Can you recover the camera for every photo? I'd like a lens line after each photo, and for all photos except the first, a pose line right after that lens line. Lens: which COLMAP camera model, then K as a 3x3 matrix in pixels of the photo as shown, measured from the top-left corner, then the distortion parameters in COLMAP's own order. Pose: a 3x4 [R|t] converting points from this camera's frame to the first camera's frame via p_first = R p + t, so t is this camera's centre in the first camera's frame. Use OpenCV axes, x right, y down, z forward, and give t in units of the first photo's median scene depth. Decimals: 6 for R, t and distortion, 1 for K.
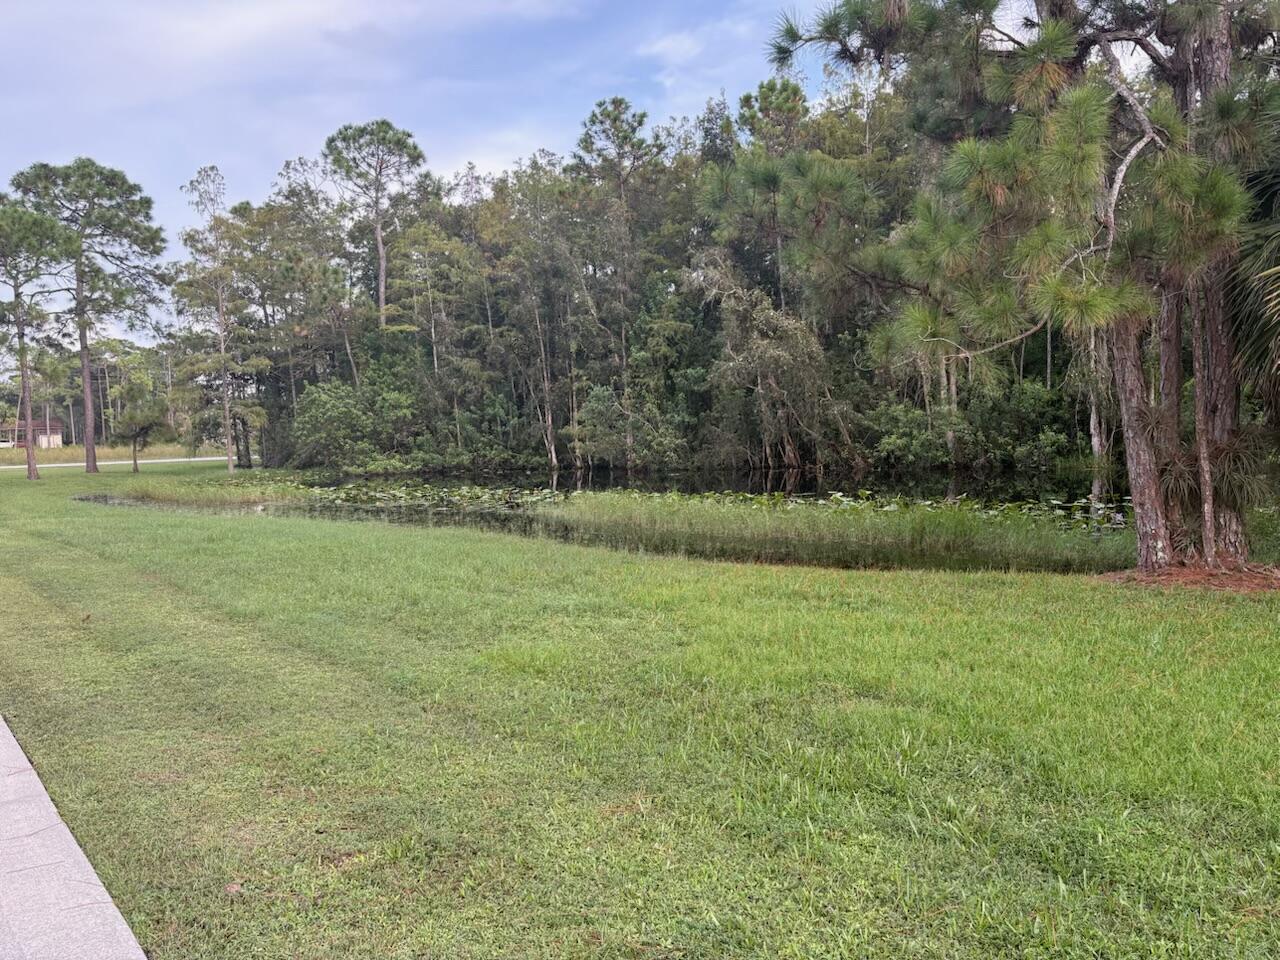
lens RADIAL K [[964.3, 0, 640.0], [0, 964.3, 480.0], [0, 0, 1]] dist [0.005264, 0.000899]
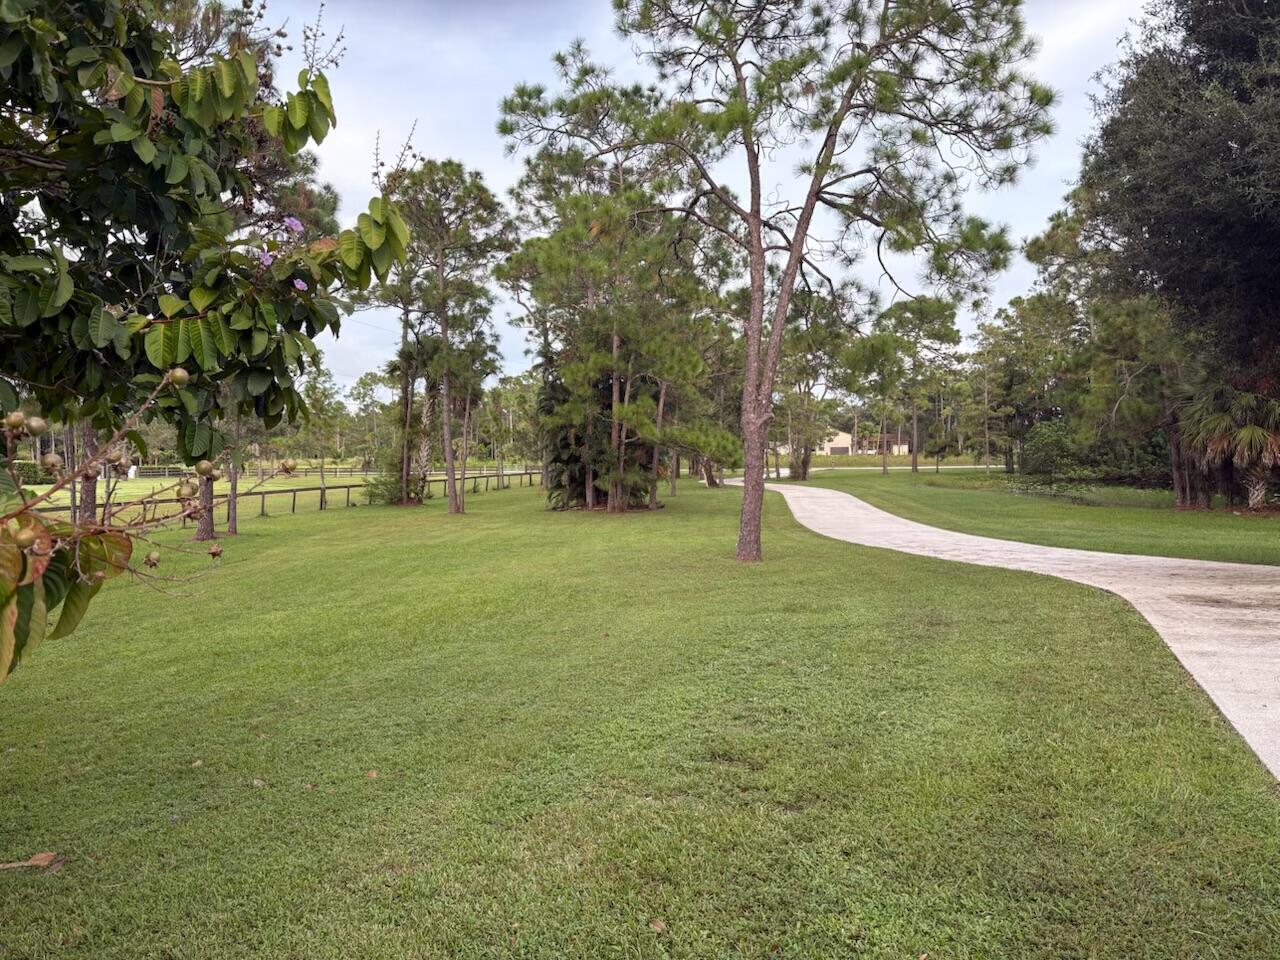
lens RADIAL K [[964.3, 0, 640.0], [0, 964.3, 480.0], [0, 0, 1]] dist [0.005264, 0.000899]
pose [[0.686971, 0.040029, -0.725581, 0.377313], [-0.046834, 0.998845, 0.010762, 0.011575], [0.725174, 0.026589, 0.688052, -0.593893]]
